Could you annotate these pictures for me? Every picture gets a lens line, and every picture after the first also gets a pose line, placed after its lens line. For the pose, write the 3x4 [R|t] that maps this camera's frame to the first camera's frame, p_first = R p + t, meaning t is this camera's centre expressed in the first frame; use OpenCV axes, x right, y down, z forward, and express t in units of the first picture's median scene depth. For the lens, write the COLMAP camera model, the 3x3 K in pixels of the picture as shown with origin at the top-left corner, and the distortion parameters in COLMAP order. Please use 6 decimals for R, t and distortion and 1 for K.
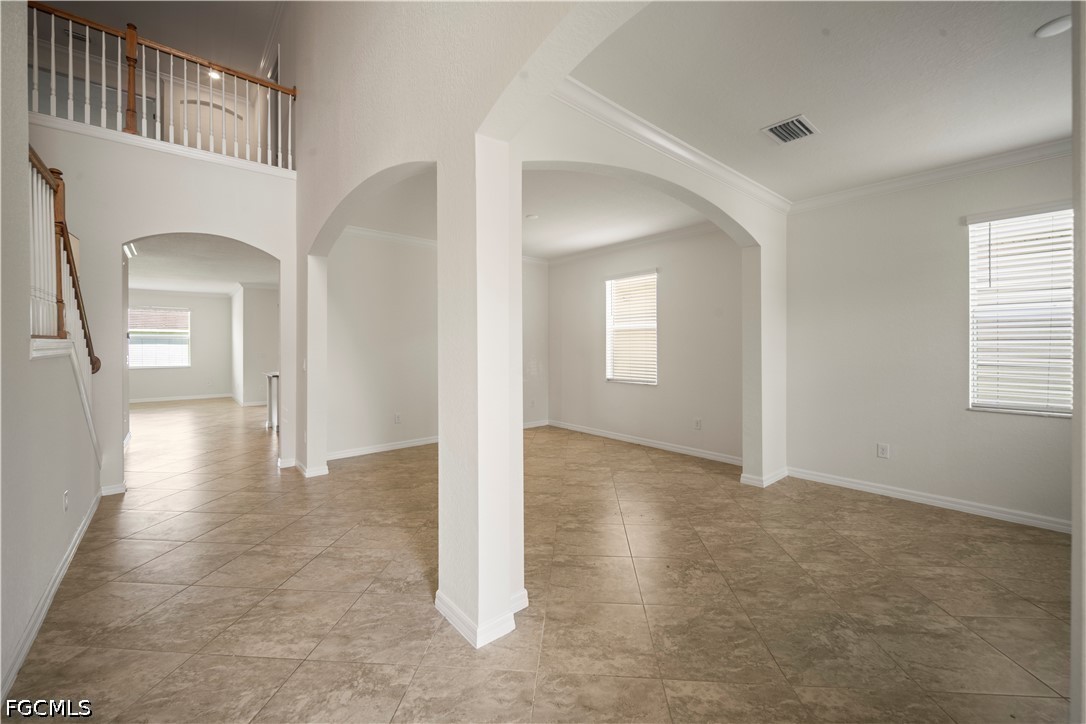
lens RADIAL K [[430.3, 0, 546.8], [0, 430.3, 352.9], [0, 0, 1]] dist [-0.000669, 0.000110]
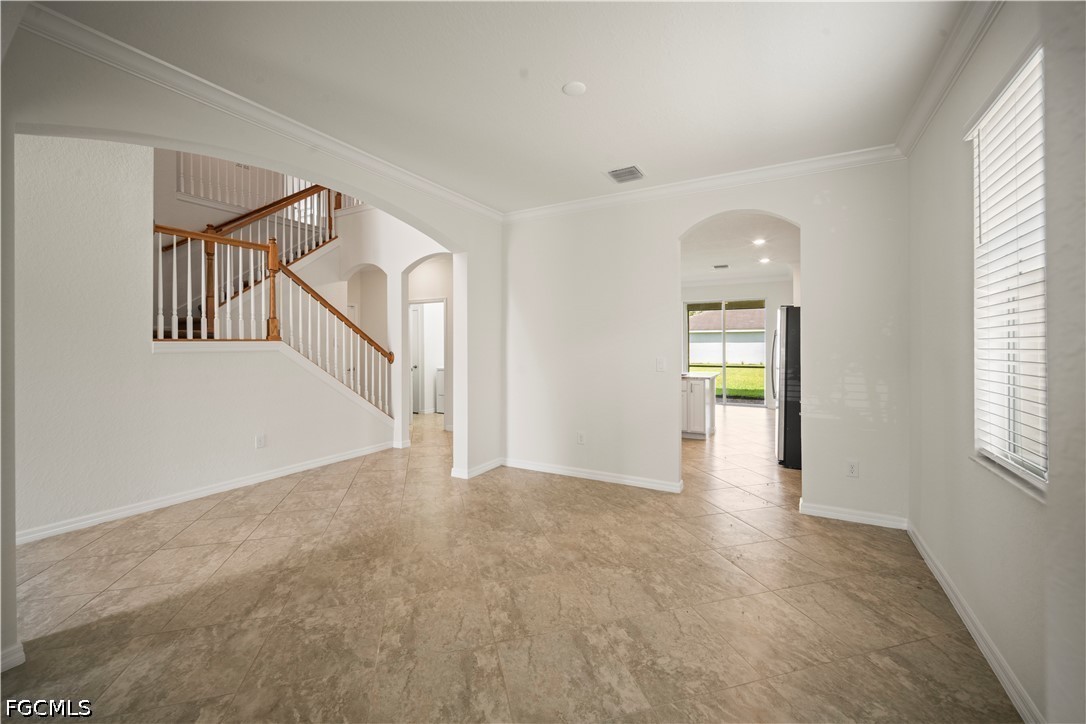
lens RADIAL K [[433.9, 0, 550.3], [0, 433.9, 346.4], [0, 0, 1]] dist [0.000810, -0.000105]
pose [[0.343603, 0.005897, -0.939097, 0.558532], [-0.016861, 0.999858, 0.000109, -0.020890], [0.938964, 0.015796, 0.343653, 1.027184]]
